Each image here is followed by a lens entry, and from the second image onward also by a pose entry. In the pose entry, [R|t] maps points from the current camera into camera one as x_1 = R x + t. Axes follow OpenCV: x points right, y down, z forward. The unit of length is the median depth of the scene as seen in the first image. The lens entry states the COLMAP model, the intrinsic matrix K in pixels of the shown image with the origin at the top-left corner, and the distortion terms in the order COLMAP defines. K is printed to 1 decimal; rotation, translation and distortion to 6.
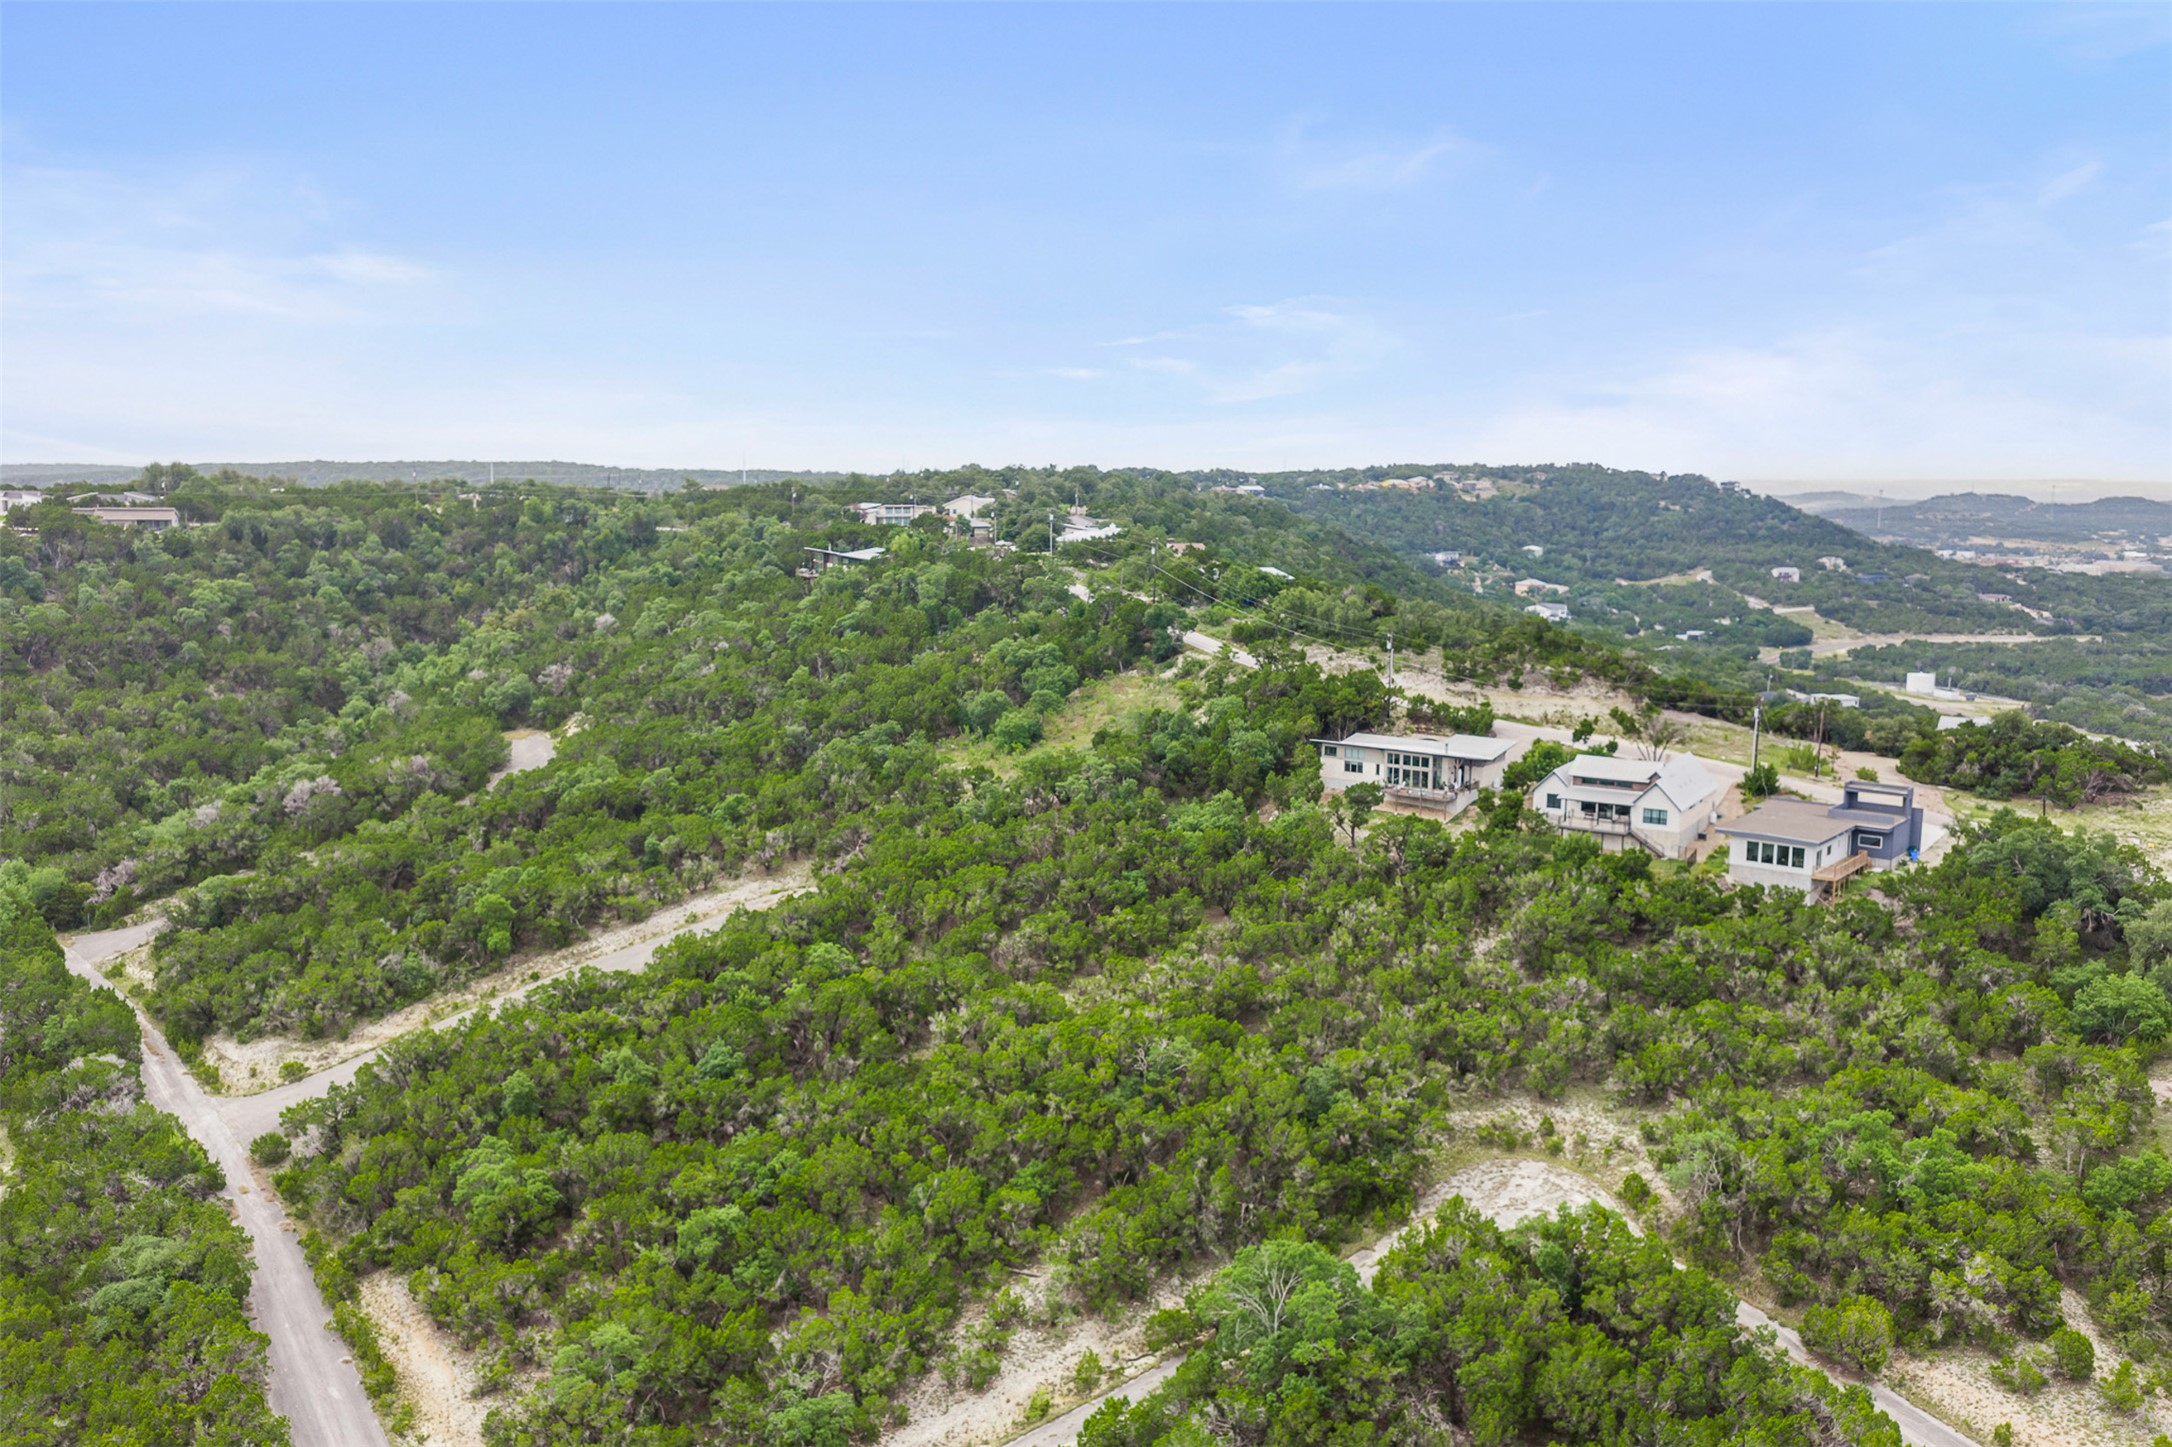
lens RADIAL K [[1764.6, 0, 1086.0], [0, 1764.6, 723.5], [0, 0, 1]] dist [-0.018077, 0.009647]
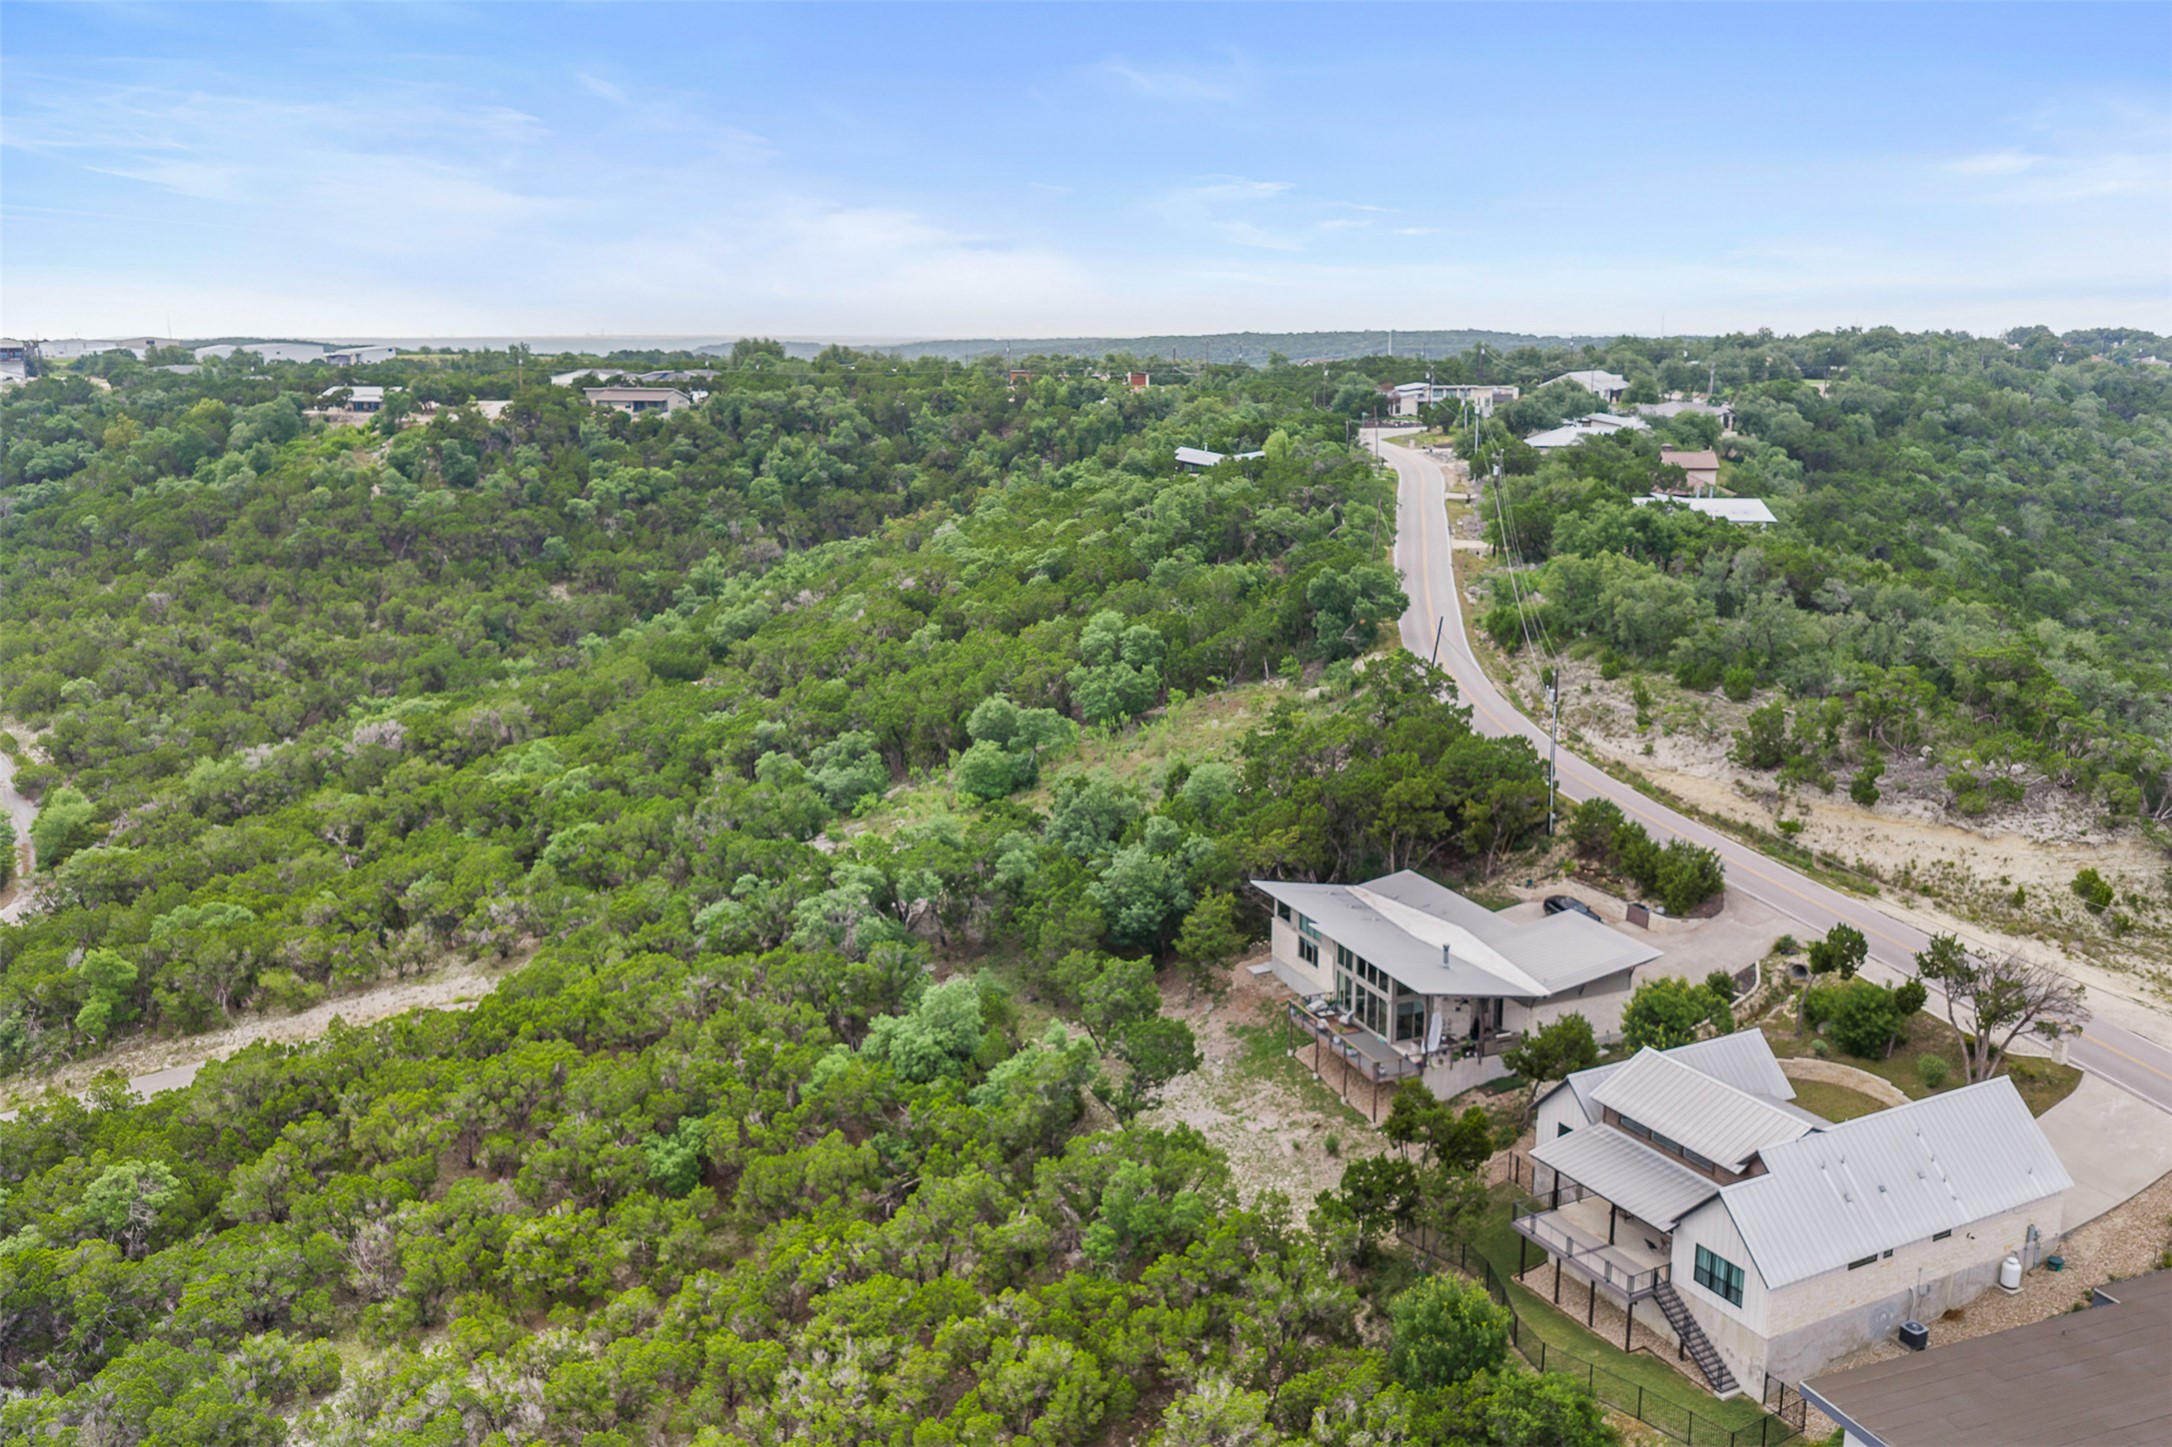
lens RADIAL K [[1764.6, 0, 1086.0], [0, 1764.6, 723.5], [0, 0, 1]] dist [-0.018077, 0.009647]
pose [[0.857007, 0.100102, -0.505489, 0.302565], [-0.062871, 0.993934, 0.090236, -0.070961], [0.511456, -0.045553, 0.858101, 0.480027]]
